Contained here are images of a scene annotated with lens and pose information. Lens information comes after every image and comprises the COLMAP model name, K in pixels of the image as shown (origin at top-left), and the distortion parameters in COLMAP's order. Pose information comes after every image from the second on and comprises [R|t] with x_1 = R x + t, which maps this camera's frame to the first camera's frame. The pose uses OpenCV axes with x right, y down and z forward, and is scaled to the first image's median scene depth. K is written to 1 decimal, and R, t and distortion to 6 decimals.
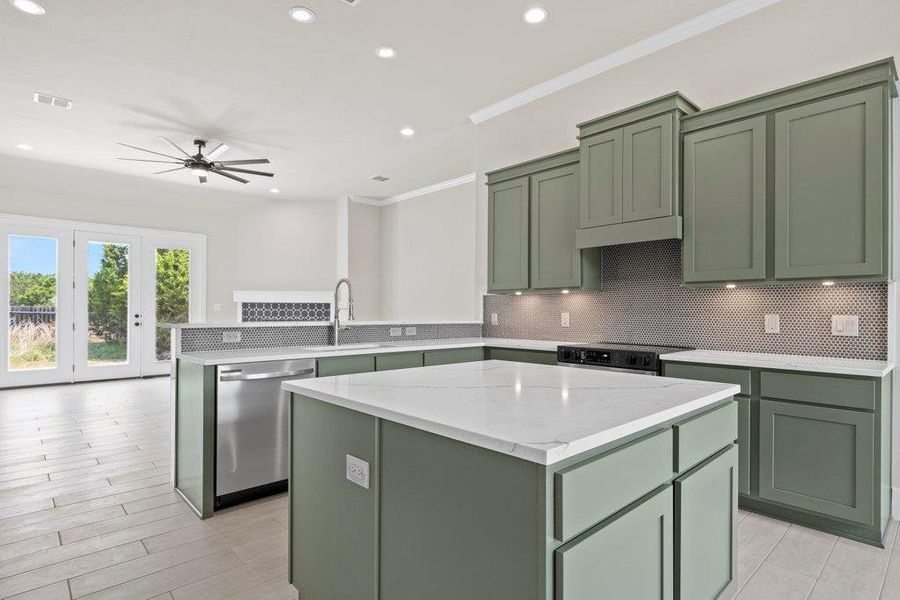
lens RADIAL K [[469.6, 0, 450.1], [0, 469.6, 308.3], [0, 0, 1]] dist [-0.001445, 0.002878]
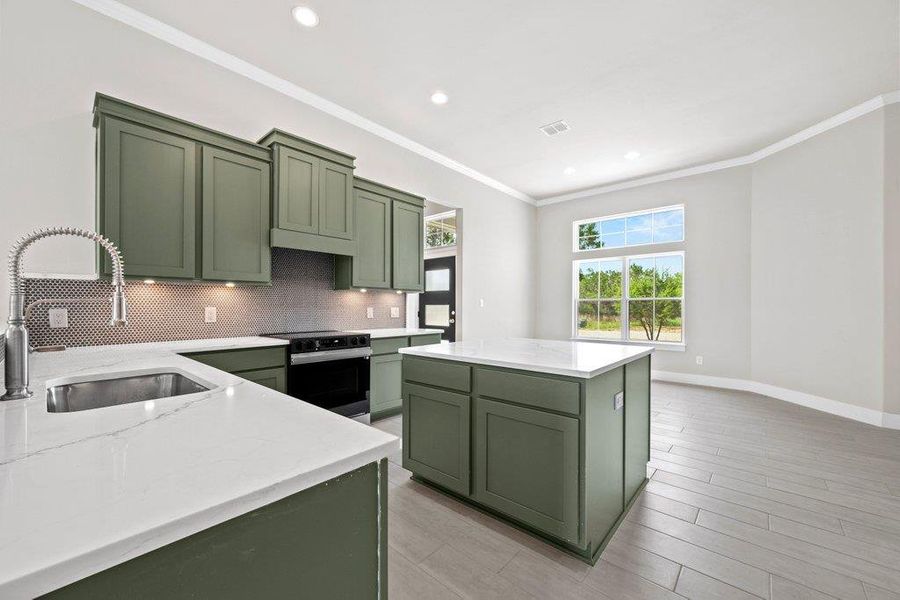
lens RADIAL K [[368.6, 0, 466.2], [0, 368.6, 305.5], [0, 0, 1]] dist [0.014650, -0.000006]
pose [[-0.122020, -0.003163, 0.992523, -0.392815], [-0.011165, 0.999936, 0.001814, -0.000461], [-0.992465, -0.010861, -0.122048, 0.431433]]
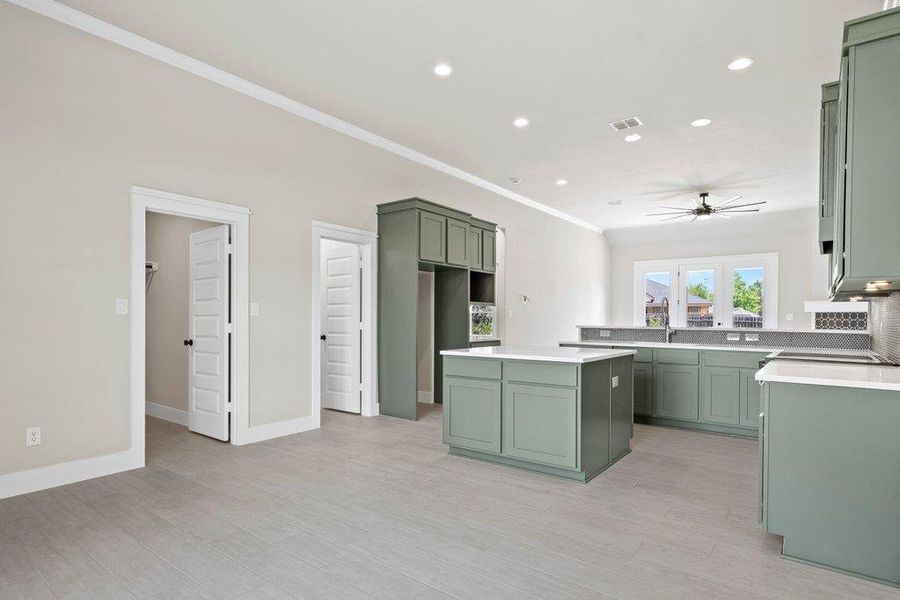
lens RADIAL K [[485.2, 0, 450.6], [0, 485.2, 316.5], [0, 0, 1]] dist [-0.004511, -0.000458]
pose [[0.163200, -0.004717, -0.986582, 0.725695], [0.000215, 0.999989, -0.004746, 0.002221], [0.986593, 0.000562, 0.163200, 0.059092]]
